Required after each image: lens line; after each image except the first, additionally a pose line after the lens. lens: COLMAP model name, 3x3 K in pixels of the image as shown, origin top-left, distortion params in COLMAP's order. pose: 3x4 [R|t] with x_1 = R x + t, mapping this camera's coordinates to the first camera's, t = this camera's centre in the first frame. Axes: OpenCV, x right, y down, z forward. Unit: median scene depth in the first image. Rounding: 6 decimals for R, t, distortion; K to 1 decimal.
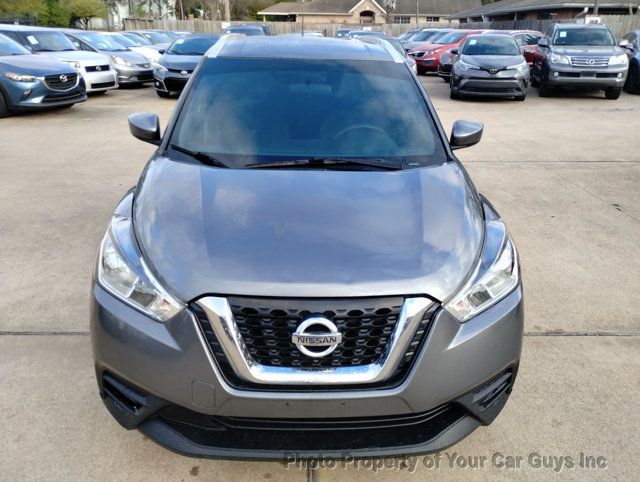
lens RADIAL K [[544.3, 0, 322.7], [0, 544.3, 231.4], [0, 0, 1]] dist [0.058277, -0.078265]
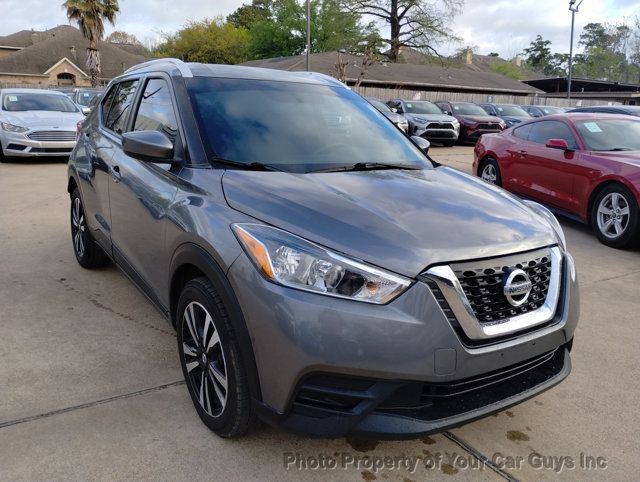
lens RADIAL K [[544.3, 0, 328.6], [0, 544.3, 237.7], [0, 0, 1]] dist [0.058277, -0.078265]
pose [[0.848422, -0.108491, 0.518083, -0.667144], [0.163841, 0.984528, -0.062141, 0.070229], [-0.503325, 0.137605, 0.853070, 0.148094]]
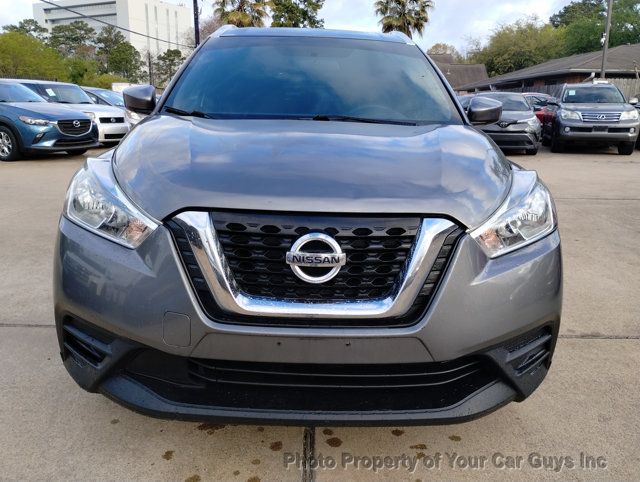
lens RADIAL K [[544.3, 0, 321.8], [0, 544.3, 235.9], [0, 0, 1]] dist [0.058277, -0.078265]
pose [[0.999722, 0.009701, -0.021477, 0.011416], [-0.012375, 0.991685, -0.128089, 0.190982], [0.020056, 0.128319, 0.991530, 0.127705]]
